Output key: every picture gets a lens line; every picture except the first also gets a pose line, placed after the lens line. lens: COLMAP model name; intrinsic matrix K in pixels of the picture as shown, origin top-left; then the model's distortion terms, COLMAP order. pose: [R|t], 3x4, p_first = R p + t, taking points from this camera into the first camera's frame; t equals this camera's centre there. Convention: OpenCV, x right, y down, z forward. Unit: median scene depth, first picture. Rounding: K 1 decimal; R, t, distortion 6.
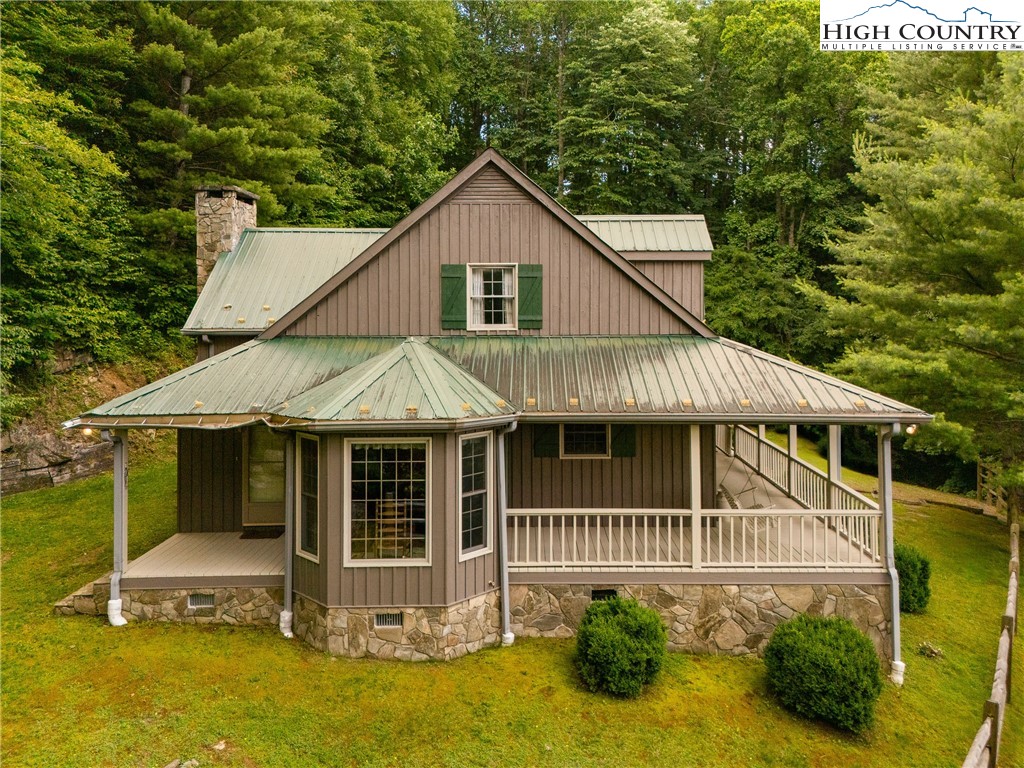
lens RADIAL K [[810.5, 0, 460.9], [0, 810.5, 309.3], [0, 0, 1]] dist [0.046422, -0.026871]
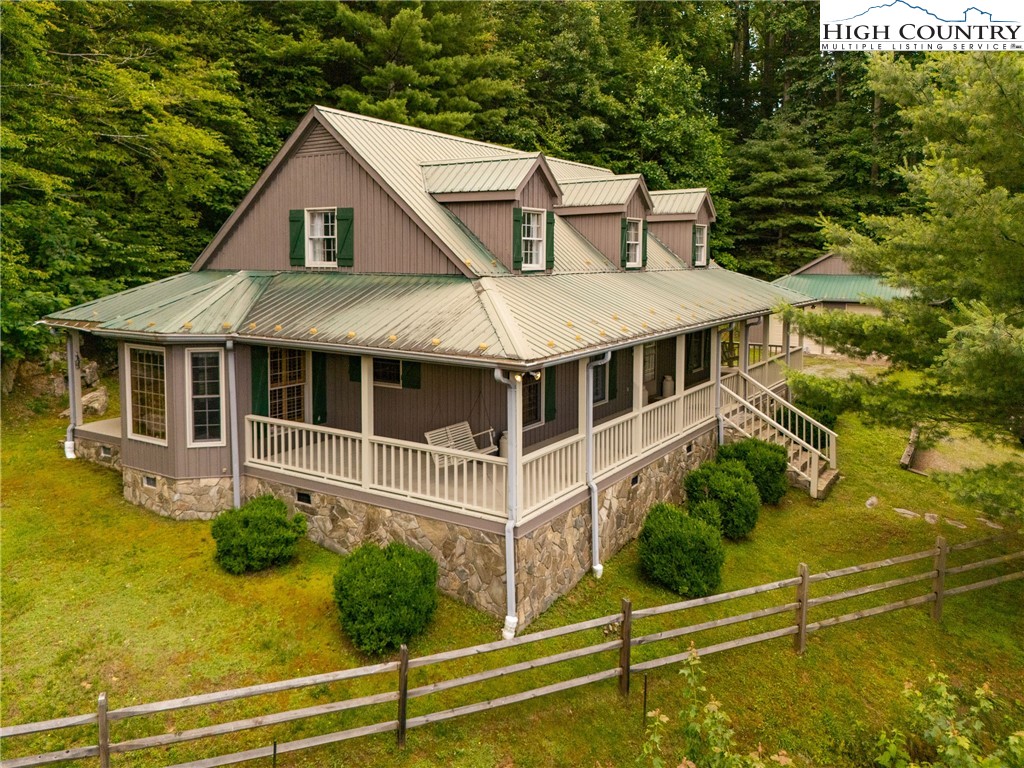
lens RADIAL K [[768.7, 0, 511.8], [0, 768.7, 320.8], [0, 0, 1]] dist [0.029003, -0.005284]
pose [[0.836630, 0.052704, -0.545227, 0.995072], [-0.009746, 0.996635, 0.081384, 0.011921], [0.547682, -0.062774, 0.834328, 0.270352]]
